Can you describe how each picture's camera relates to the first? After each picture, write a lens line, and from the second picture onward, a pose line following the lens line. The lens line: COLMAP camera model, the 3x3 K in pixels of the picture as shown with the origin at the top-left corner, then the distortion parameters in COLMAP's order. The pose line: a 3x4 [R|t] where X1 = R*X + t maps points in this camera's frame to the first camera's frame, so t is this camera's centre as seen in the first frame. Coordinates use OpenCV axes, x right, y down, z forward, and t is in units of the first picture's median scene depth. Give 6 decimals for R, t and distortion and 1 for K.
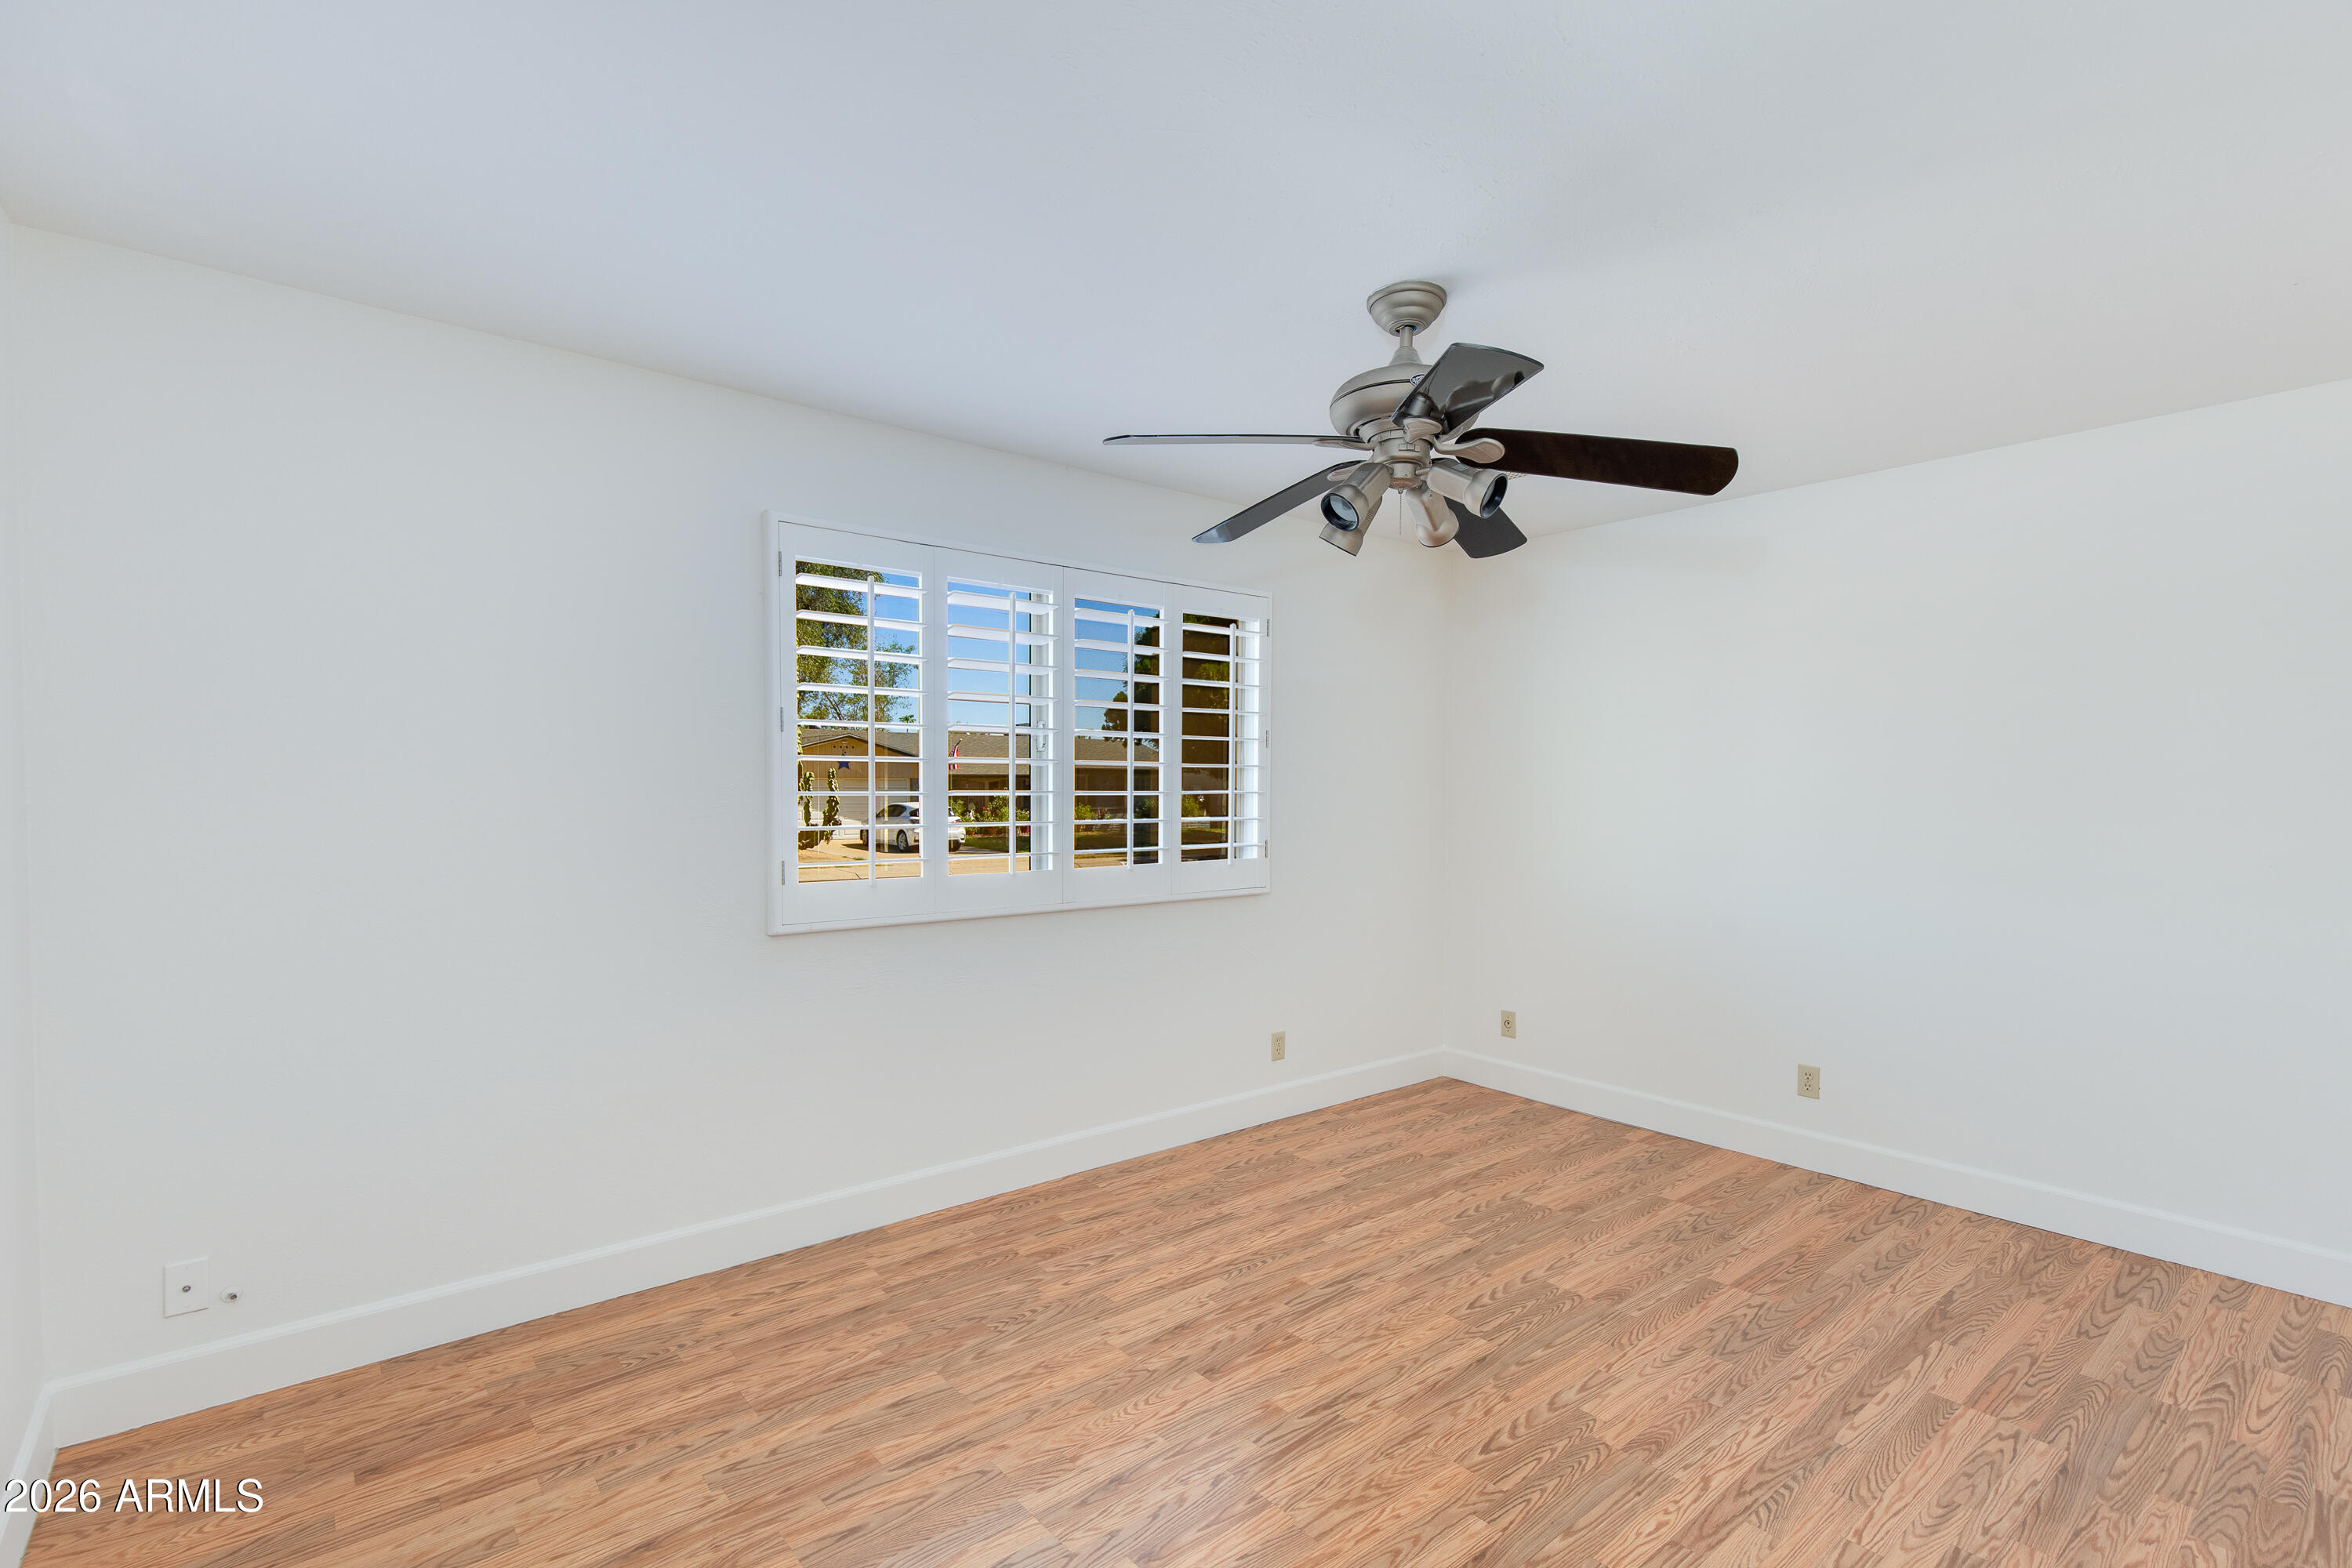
lens RADIAL K [[1071.5, 0, 1173.6], [0, 1071.5, 807.6], [0, 0, 1]] dist [0.007886, -0.000873]
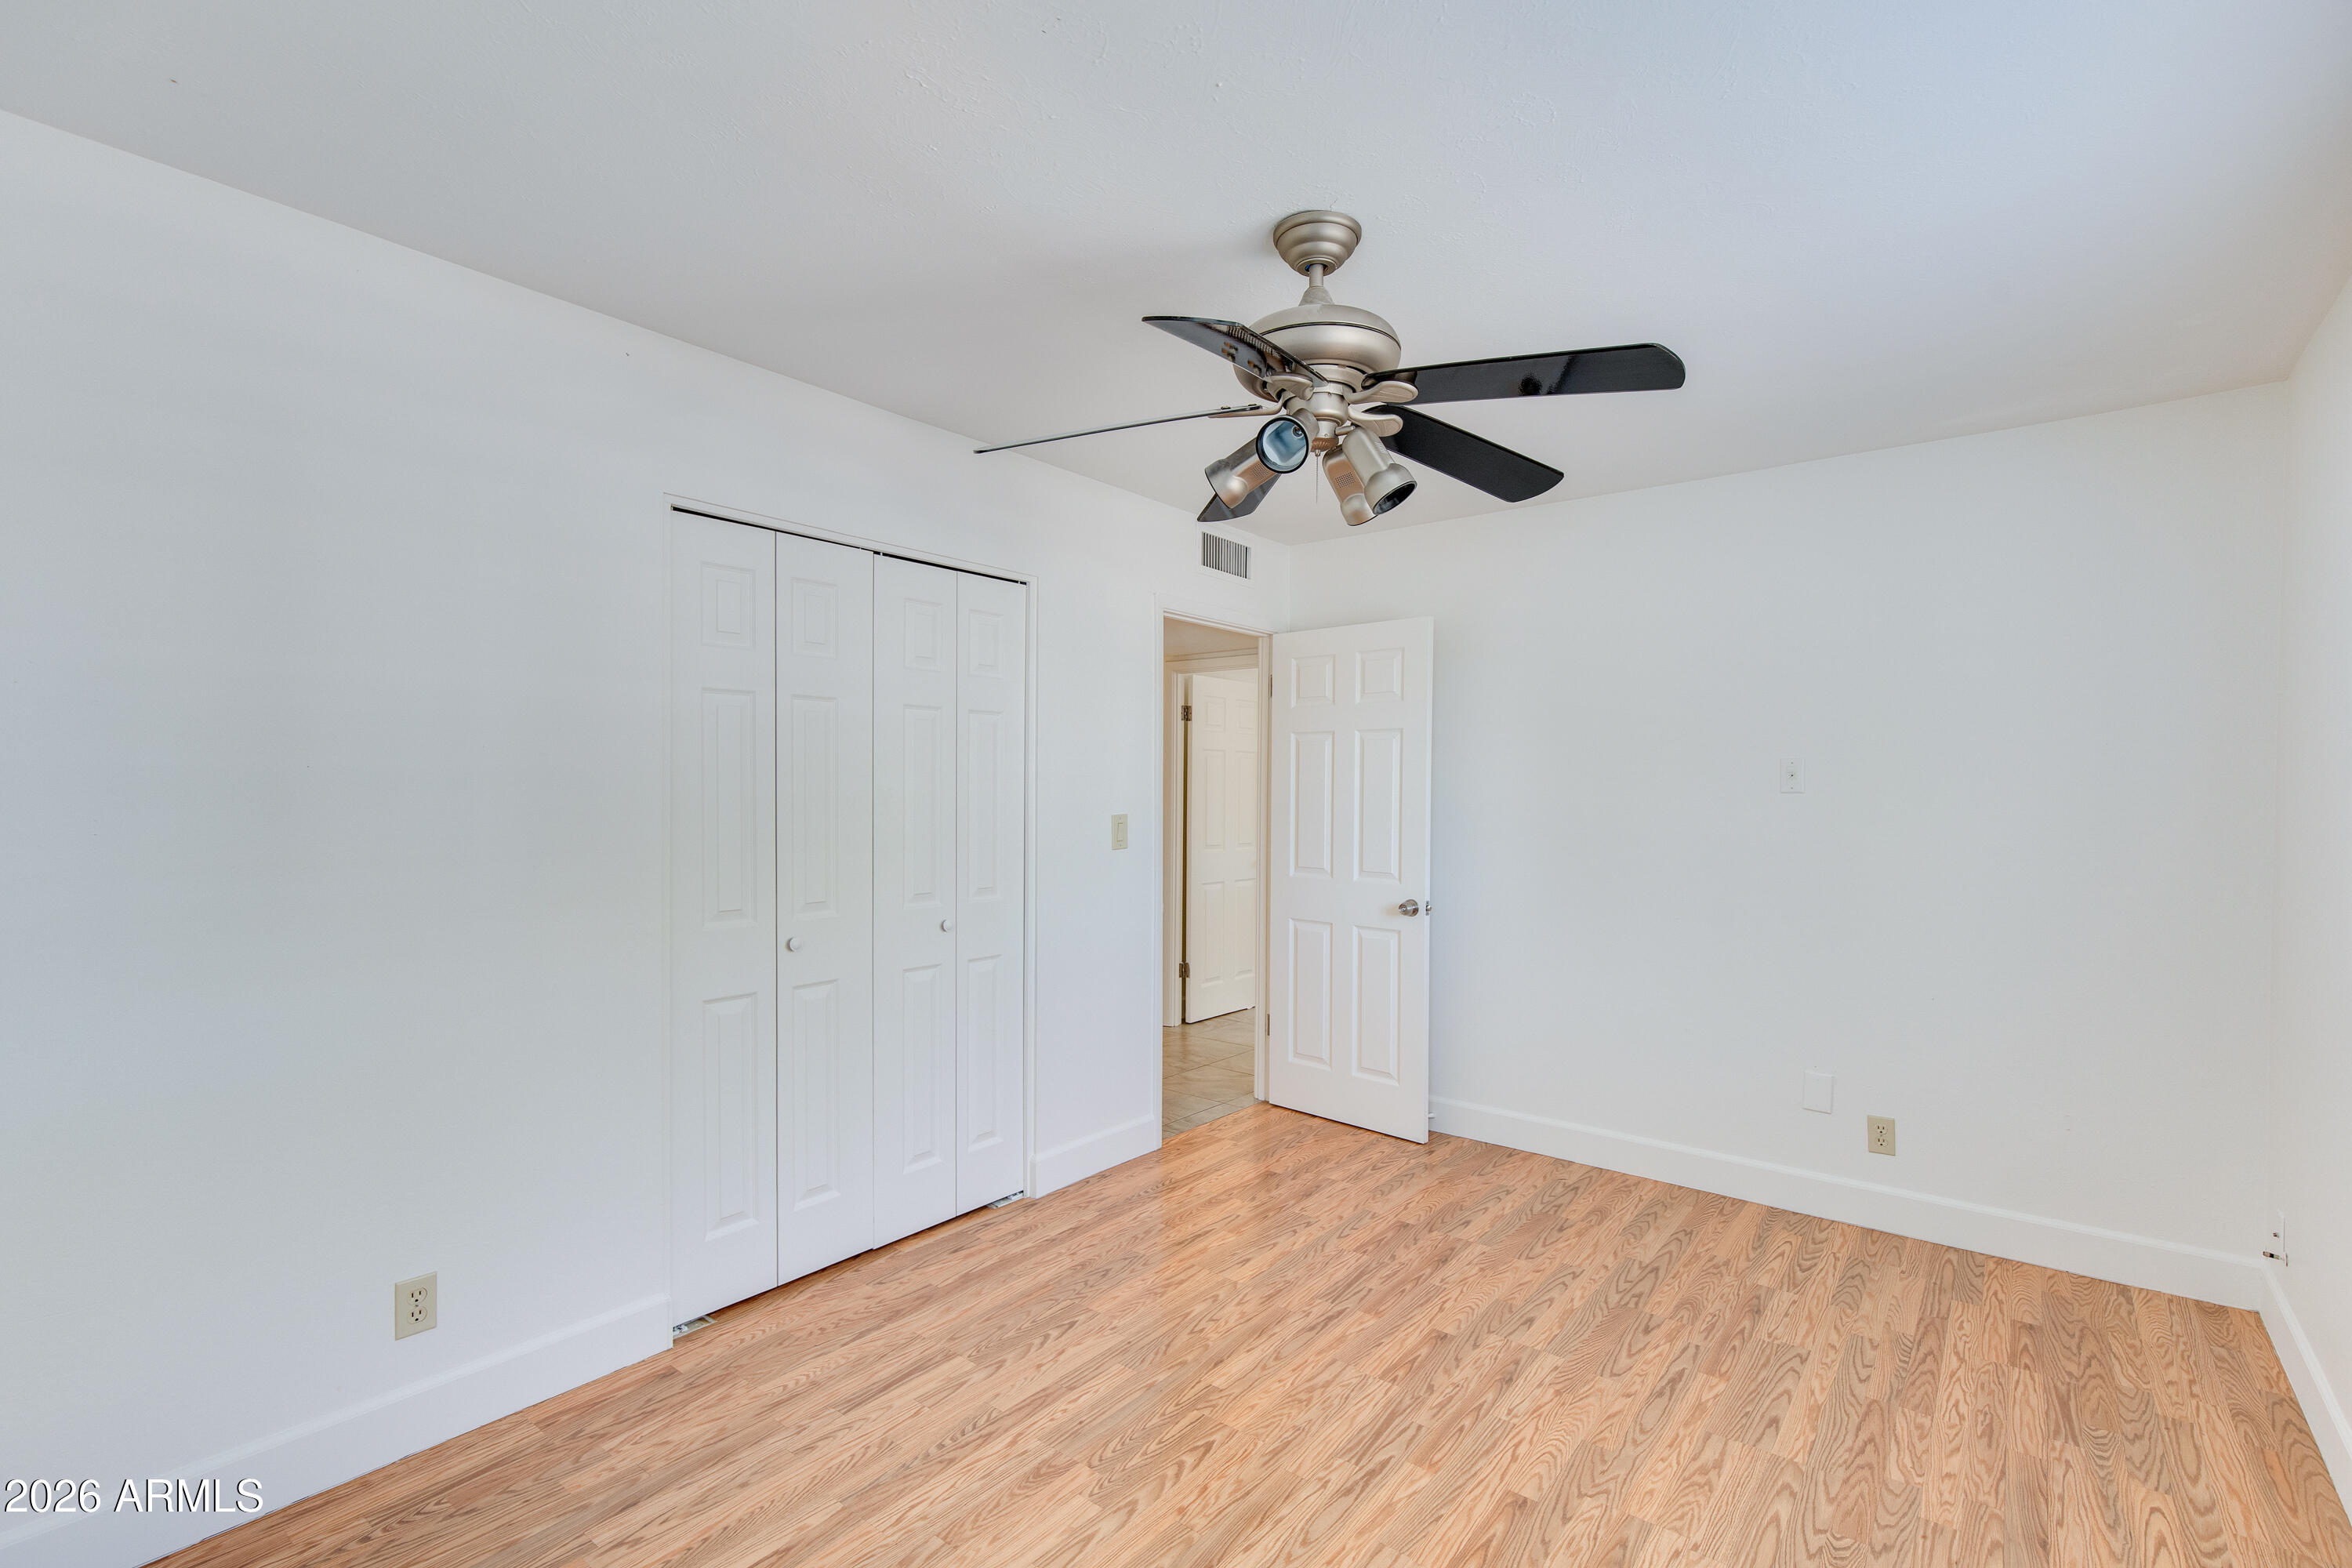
lens RADIAL K [[1071.5, 0, 1173.6], [0, 1071.5, 807.6], [0, 0, 1]] dist [0.007886, -0.000873]
pose [[-0.977937, -0.007120, -0.208778, 0.531046], [-0.015884, 0.999060, 0.040331, -0.053887], [0.208295, 0.042757, -0.977131, 1.930943]]
